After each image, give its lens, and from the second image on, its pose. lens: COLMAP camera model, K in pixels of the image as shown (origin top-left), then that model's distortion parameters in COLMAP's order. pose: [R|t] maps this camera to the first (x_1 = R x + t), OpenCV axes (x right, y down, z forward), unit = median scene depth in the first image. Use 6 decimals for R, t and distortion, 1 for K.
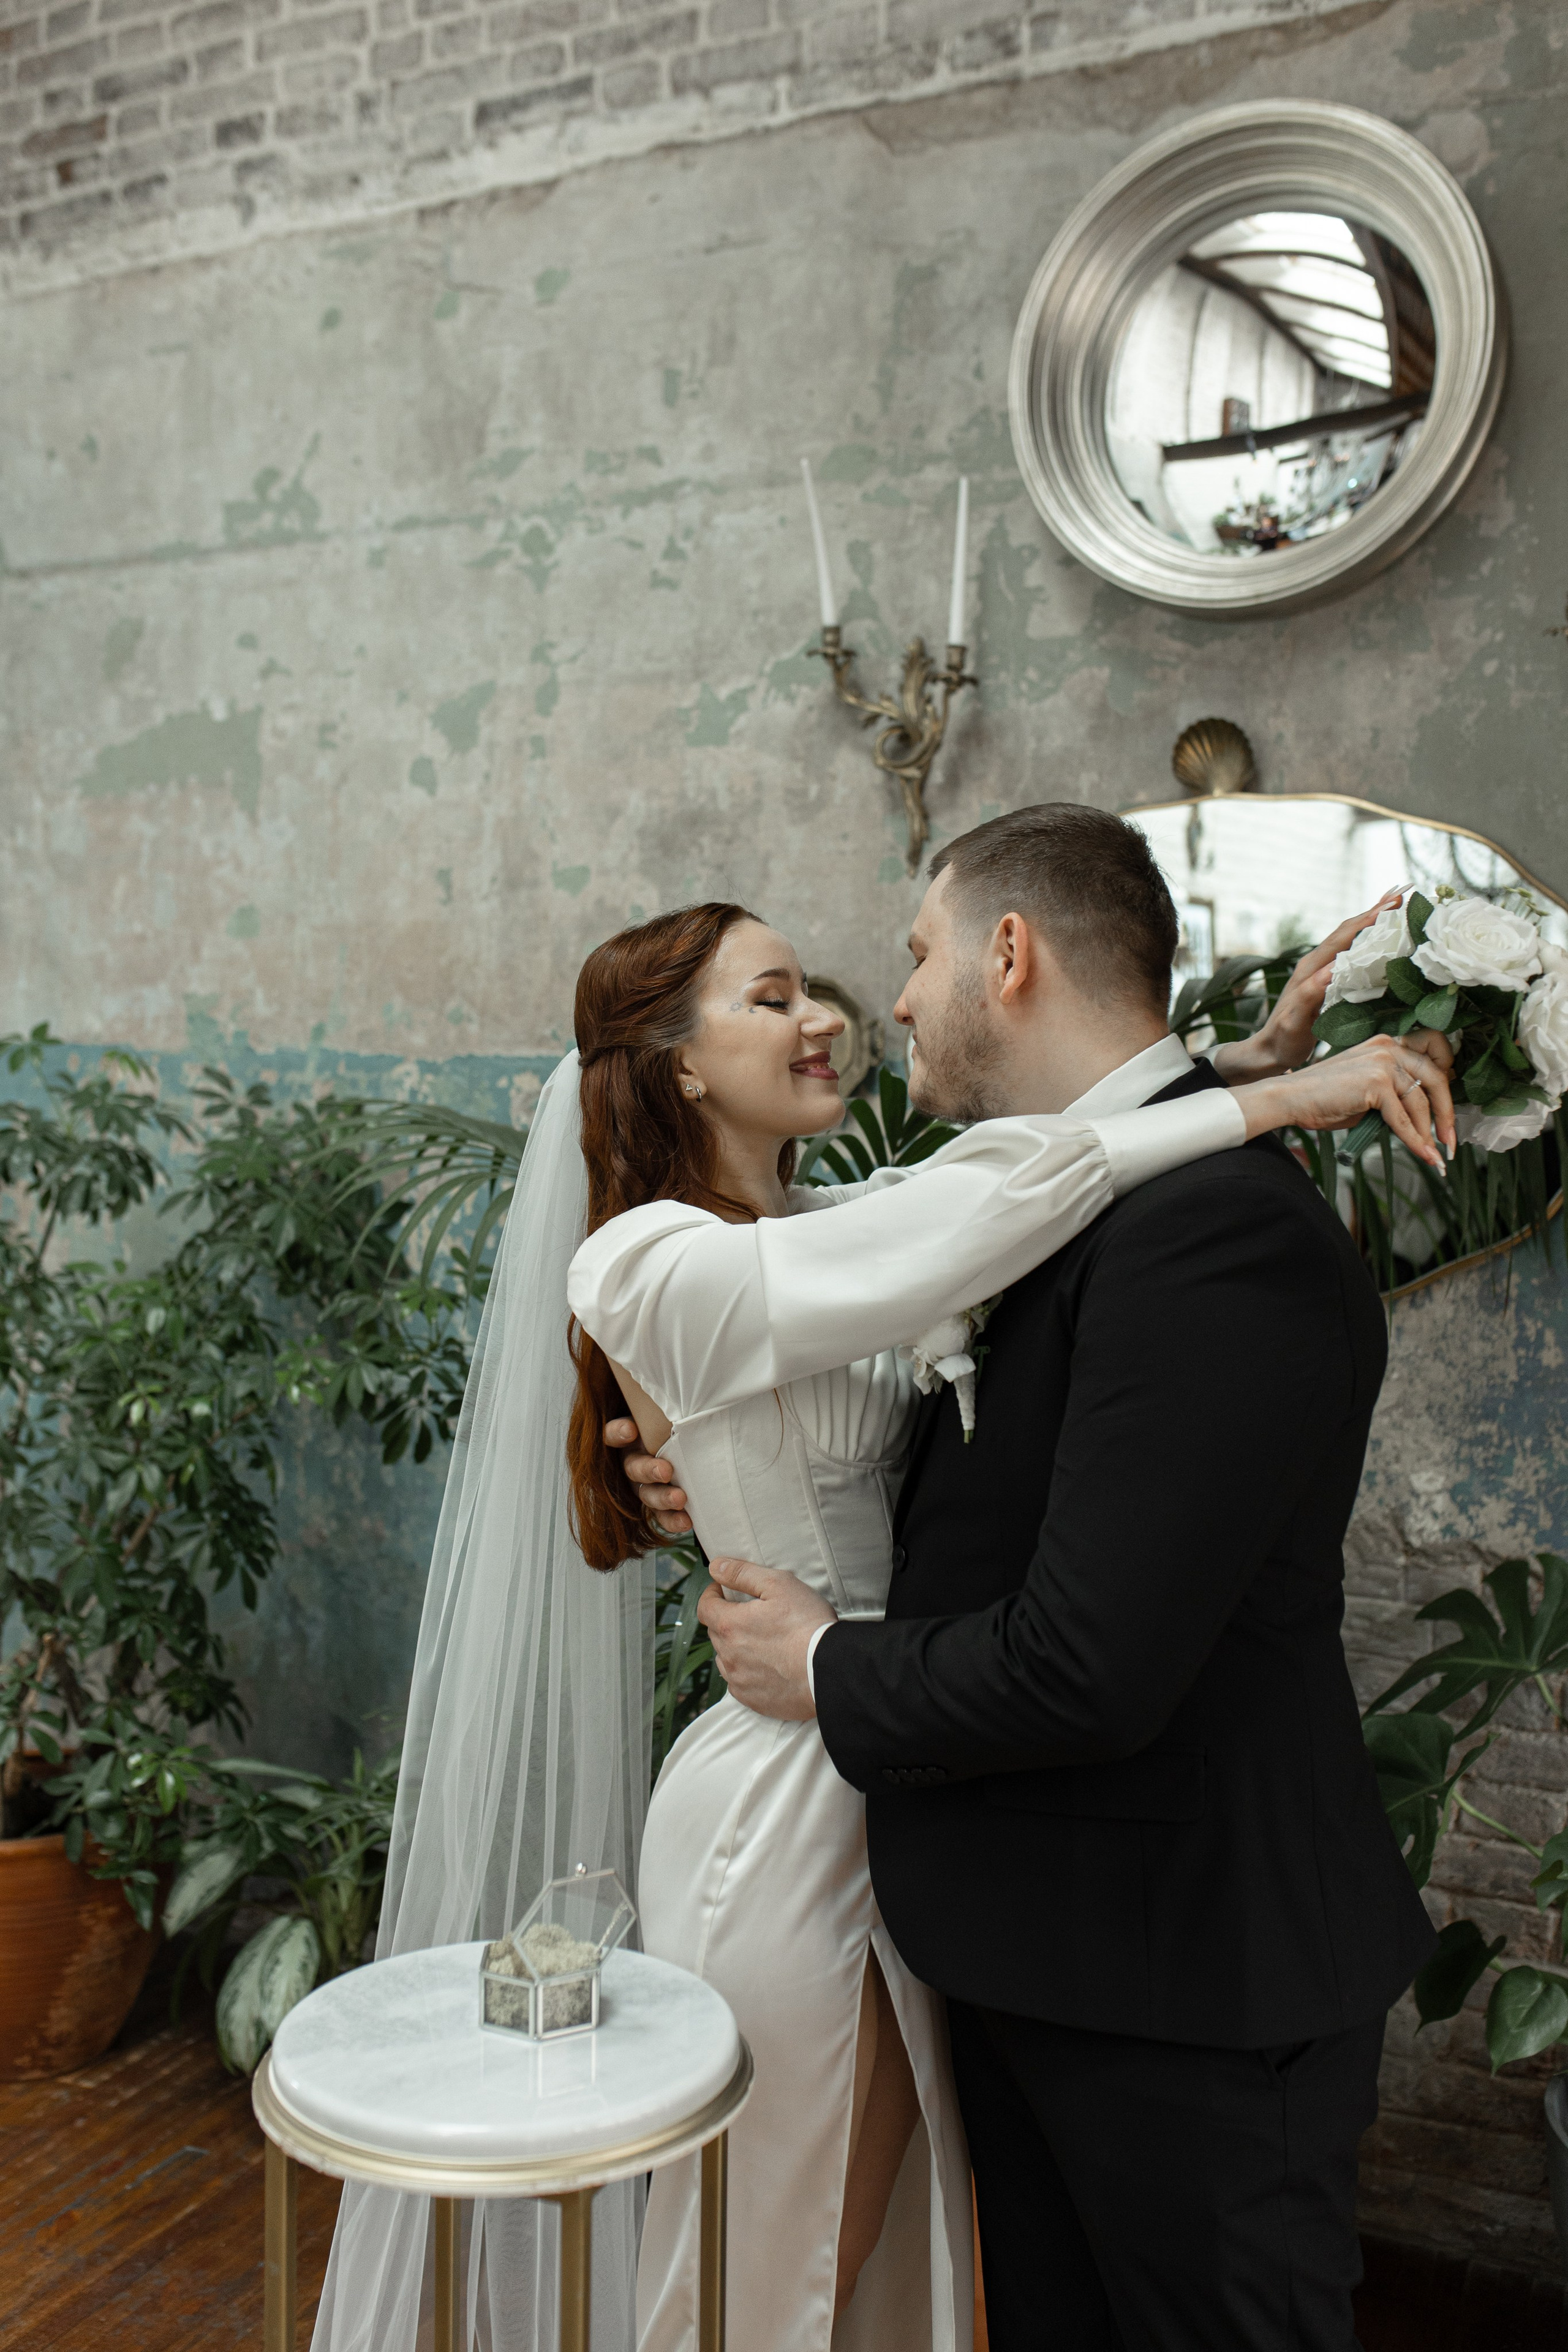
lens RADIAL K [[2192.6, 0, 781.5], [0, 2192.6, 1179.5], [0, 0, 1]] dist [0.000322, 0.000000]
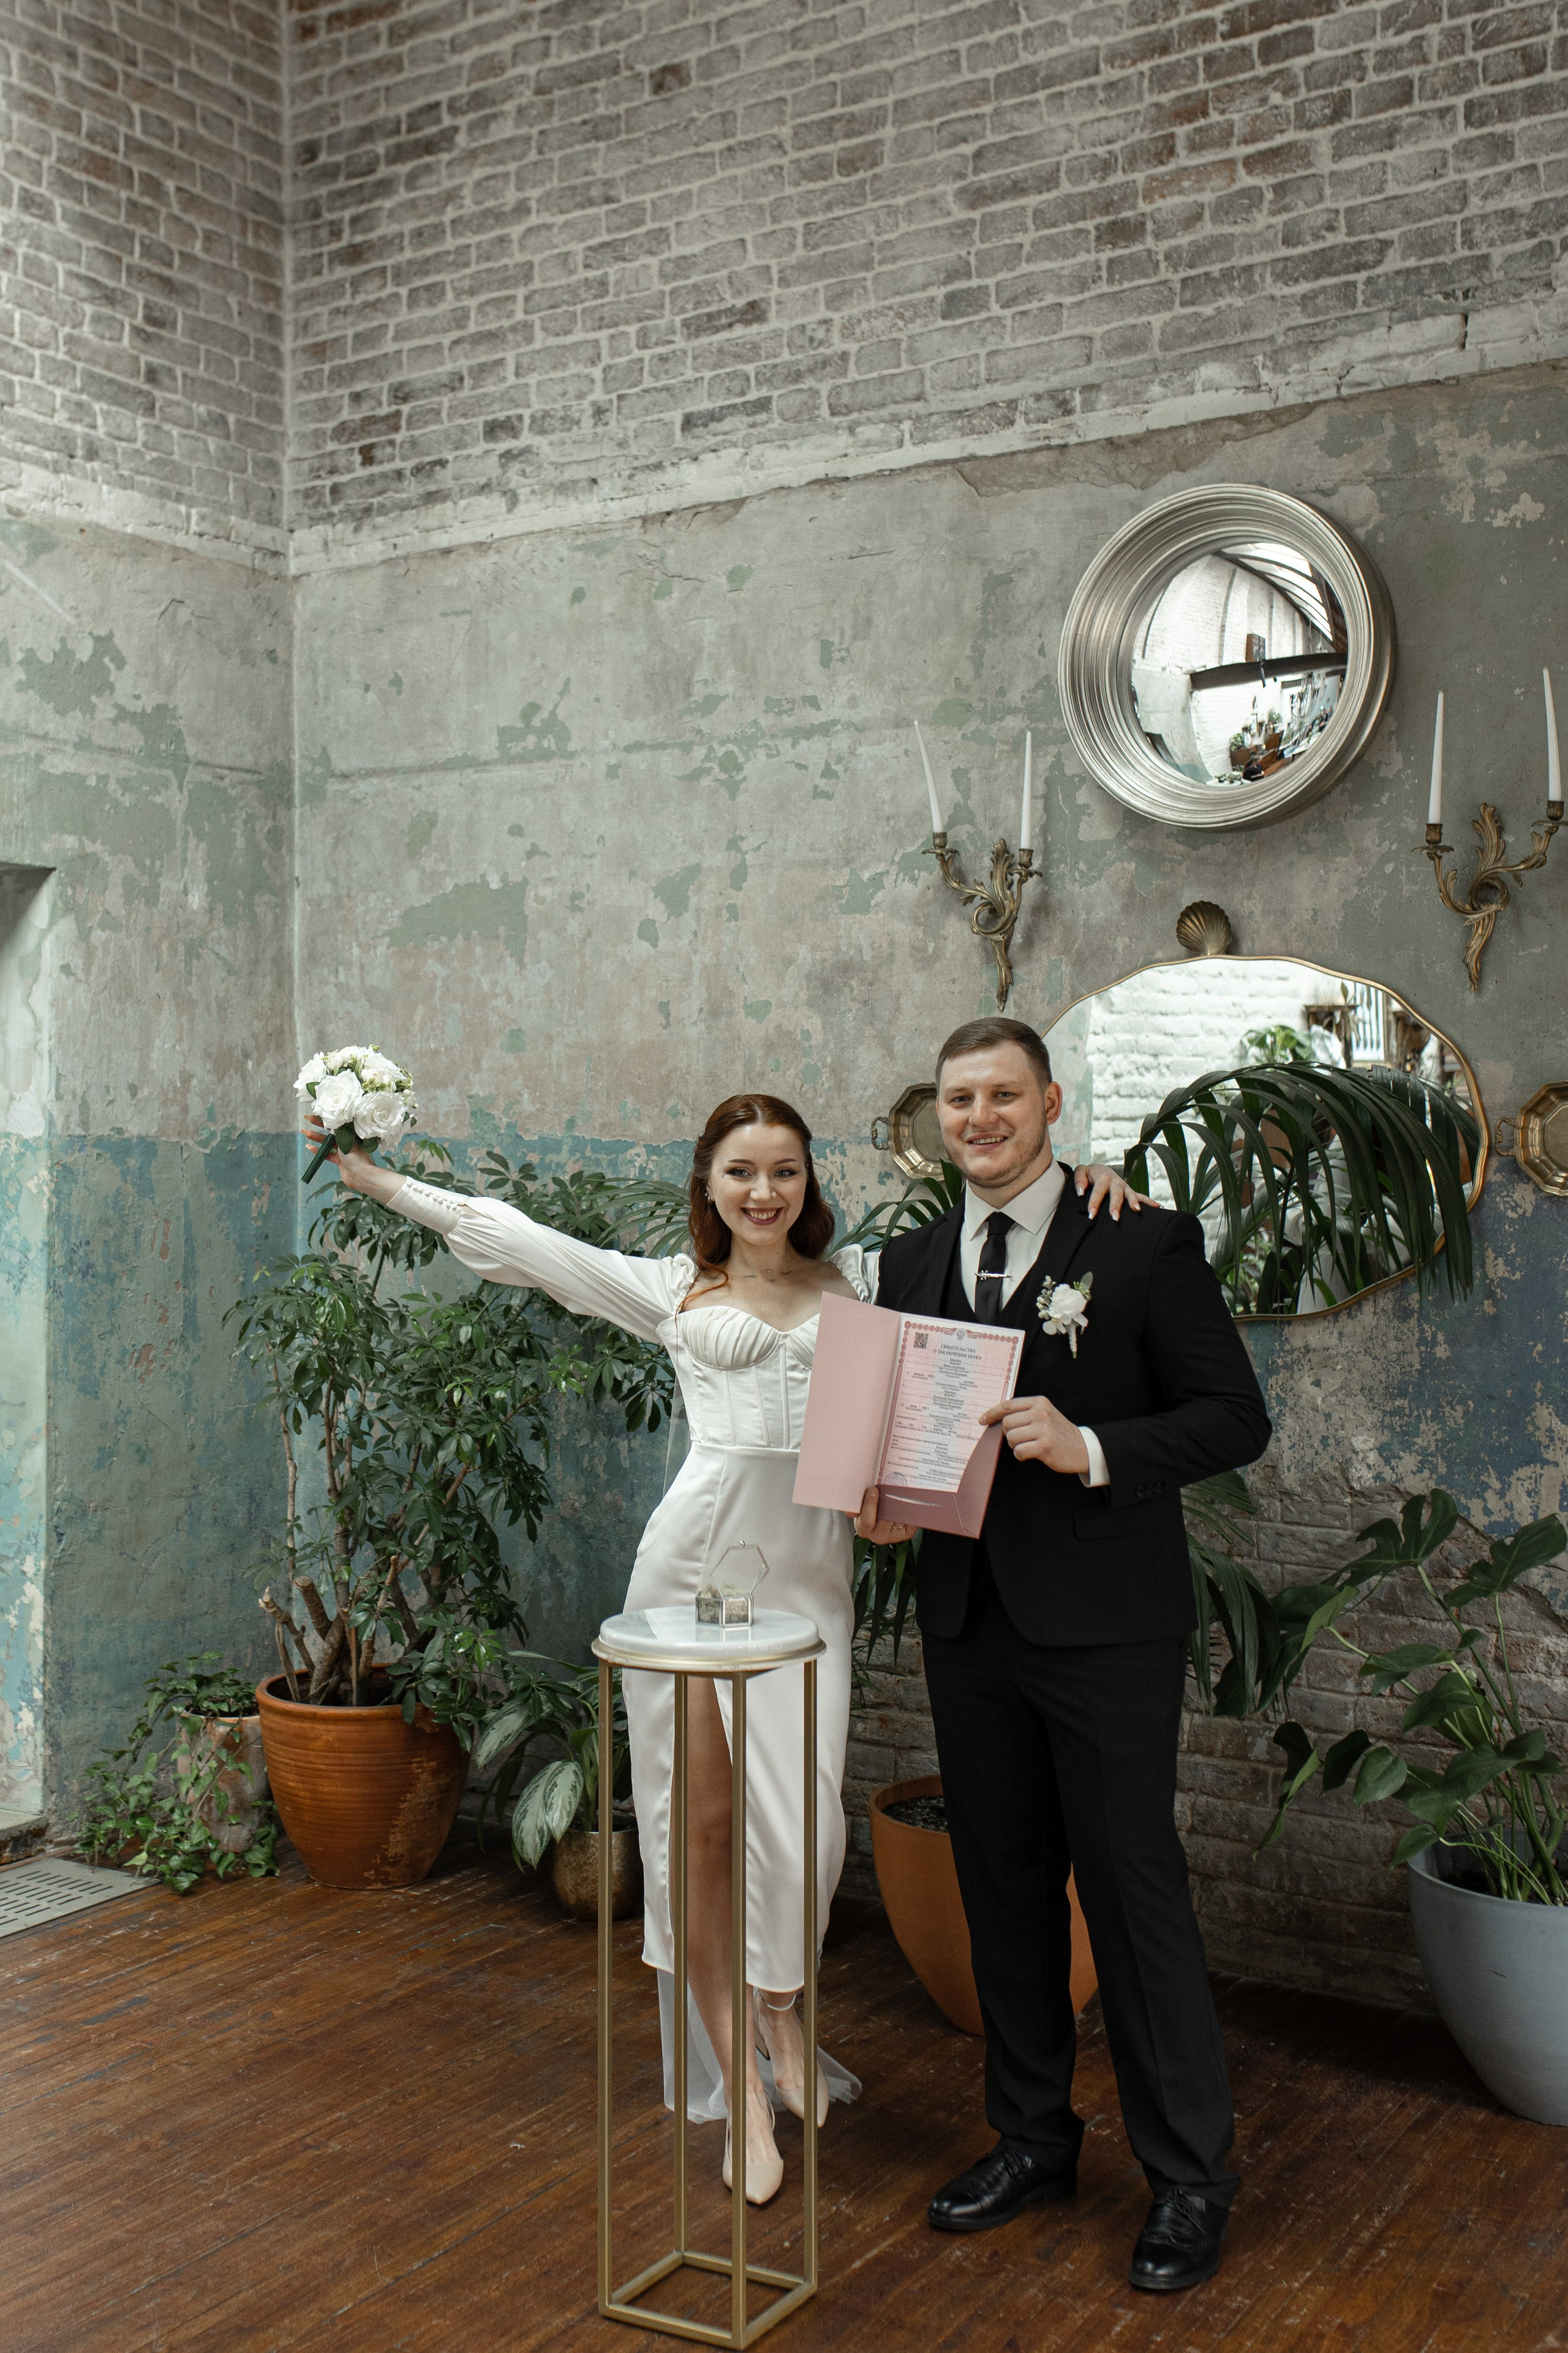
lens RADIAL K [[2676.0, 0, 648.2], [0, 2676.0, 1095.9], [0, 0, 1]] dist [-0.000592, 0.000000]
pose [[0.988299, -0.015105, -0.151778, 0.092777], [0.006500, 0.998351, -0.057031, 0.009718], [0.152390, 0.055377, 0.986768, -0.676543]]
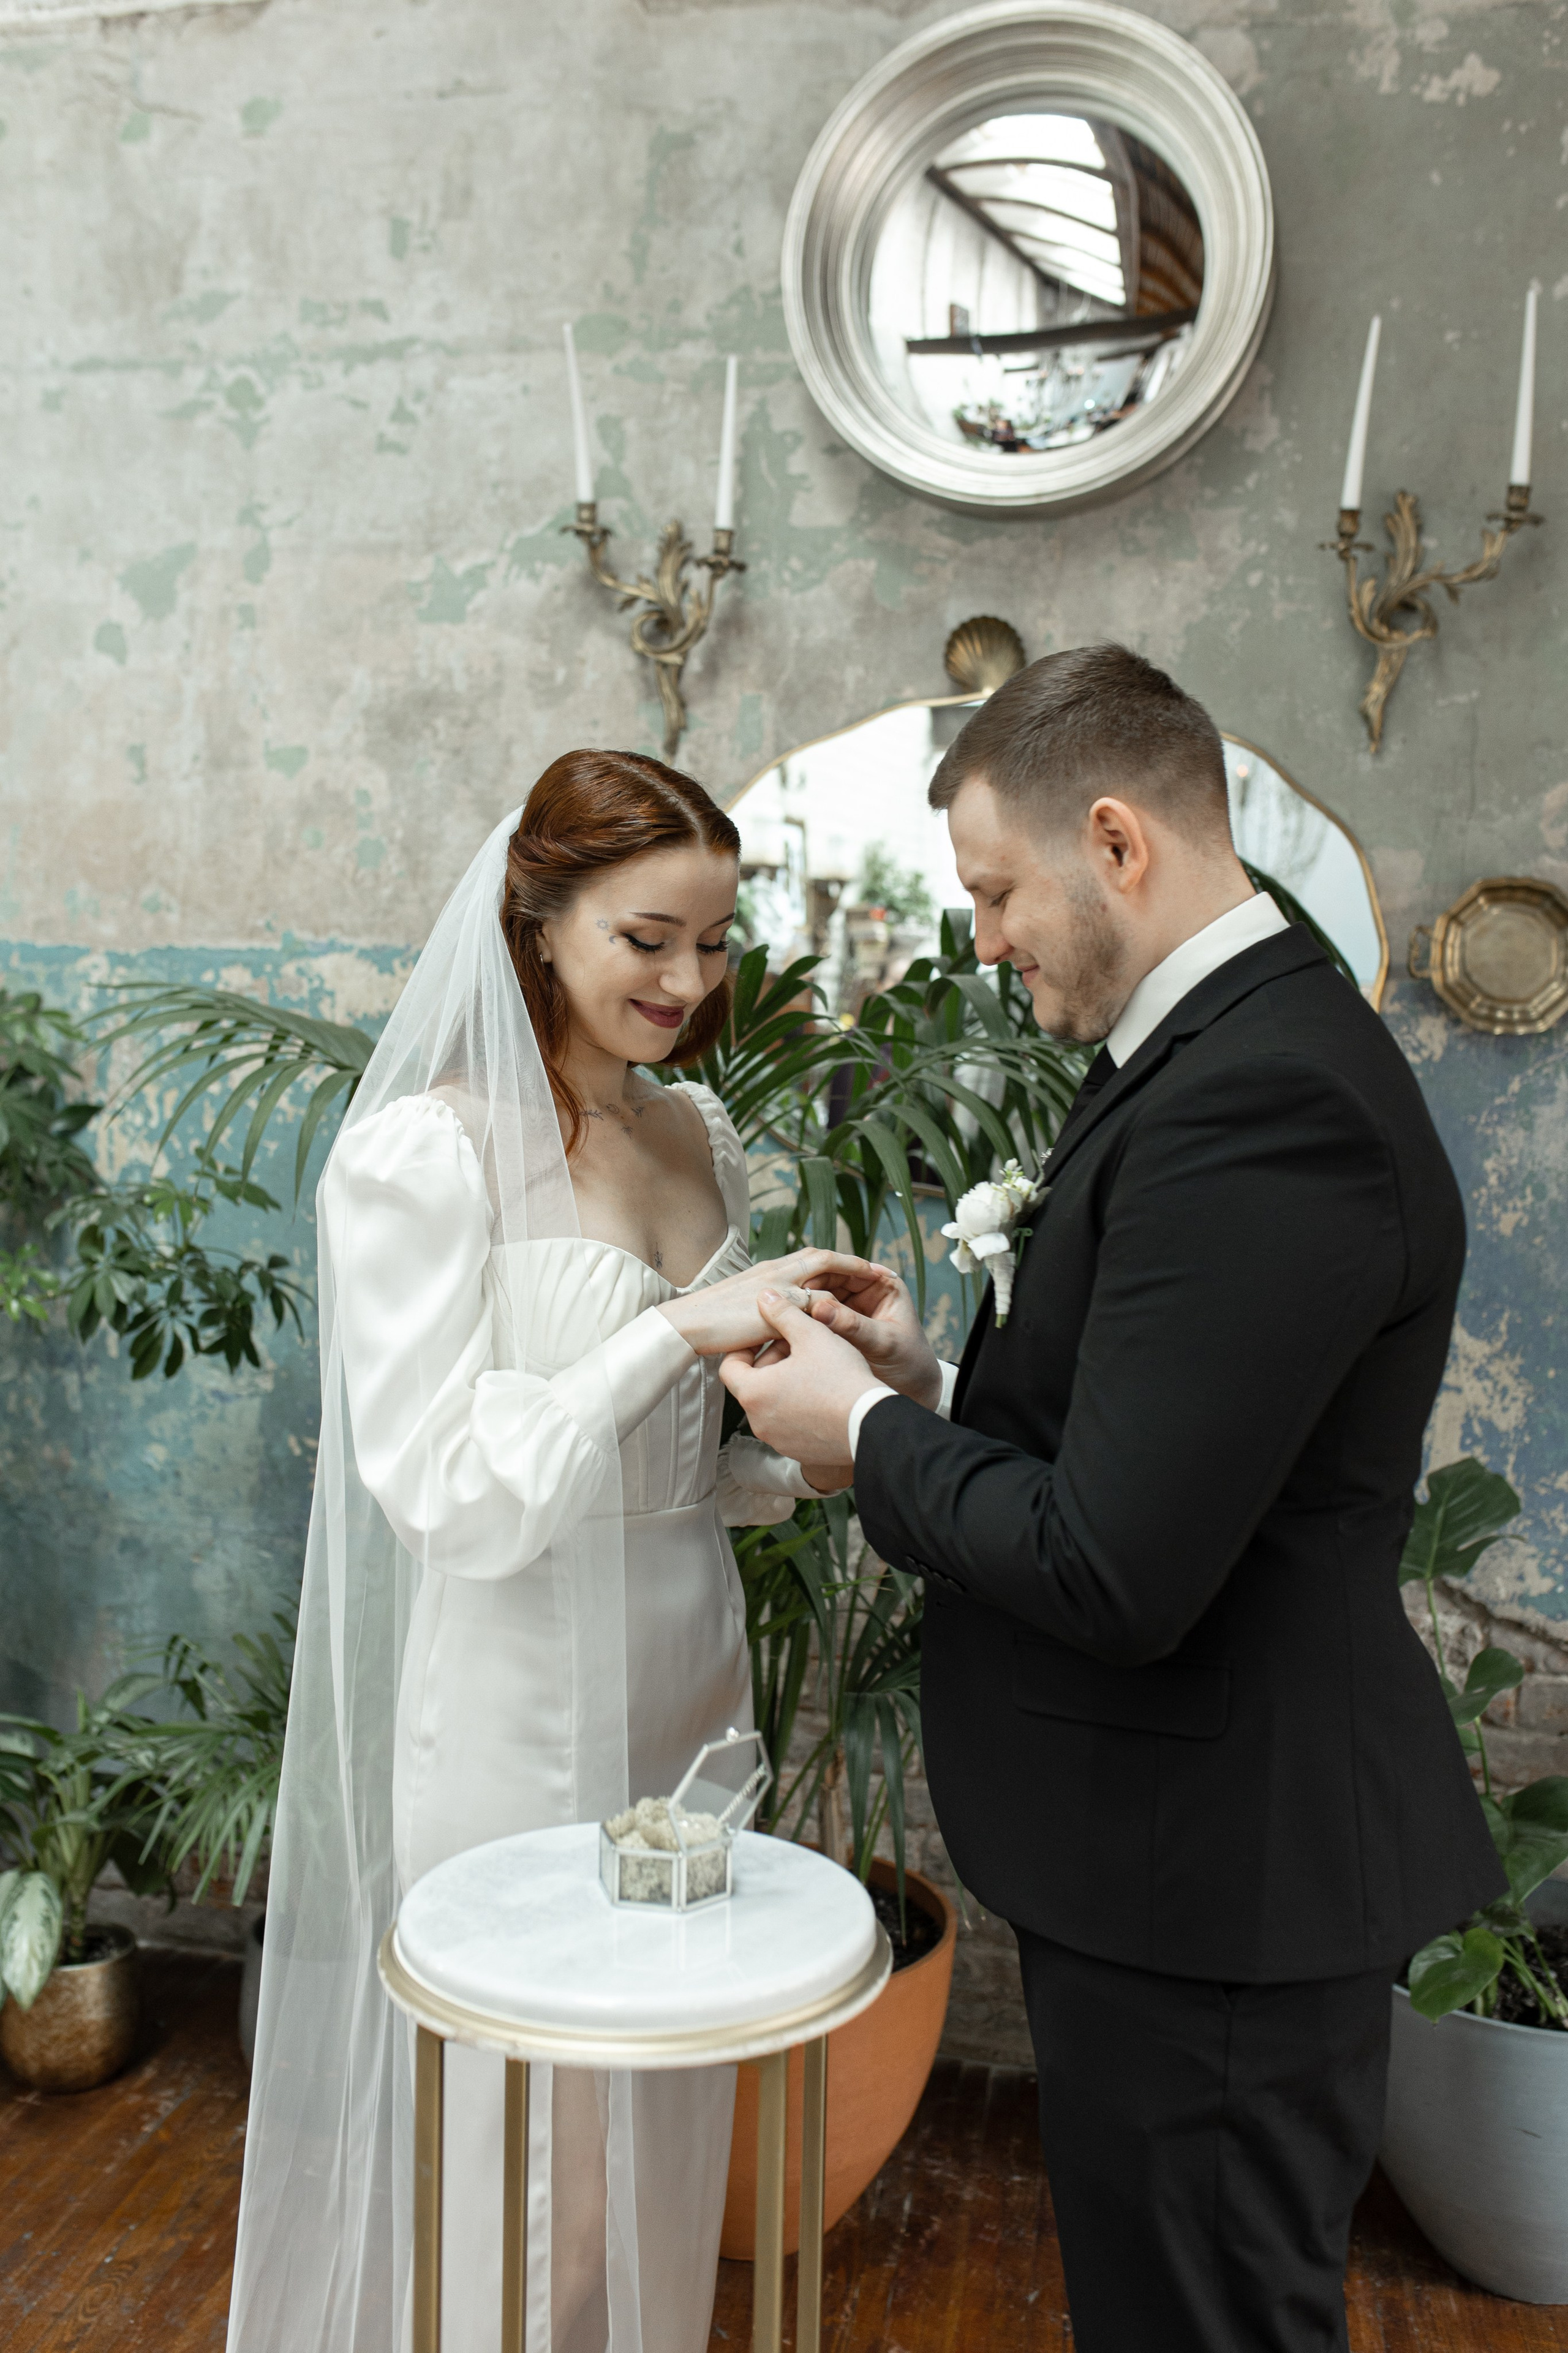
lens RADIAL K [[2238.3, 0, 774.1], [0, 2238.3, 1187.0], [0, 0, 1]] dist [0.000161, 0.000000]
pose [[0.972517, -0.009726, 0.232629, -0.125760], [0.001975, 0.999436, 0.033528, 0.015335], [-0.232824, -0.032147, 0.971987, 0.013377]]
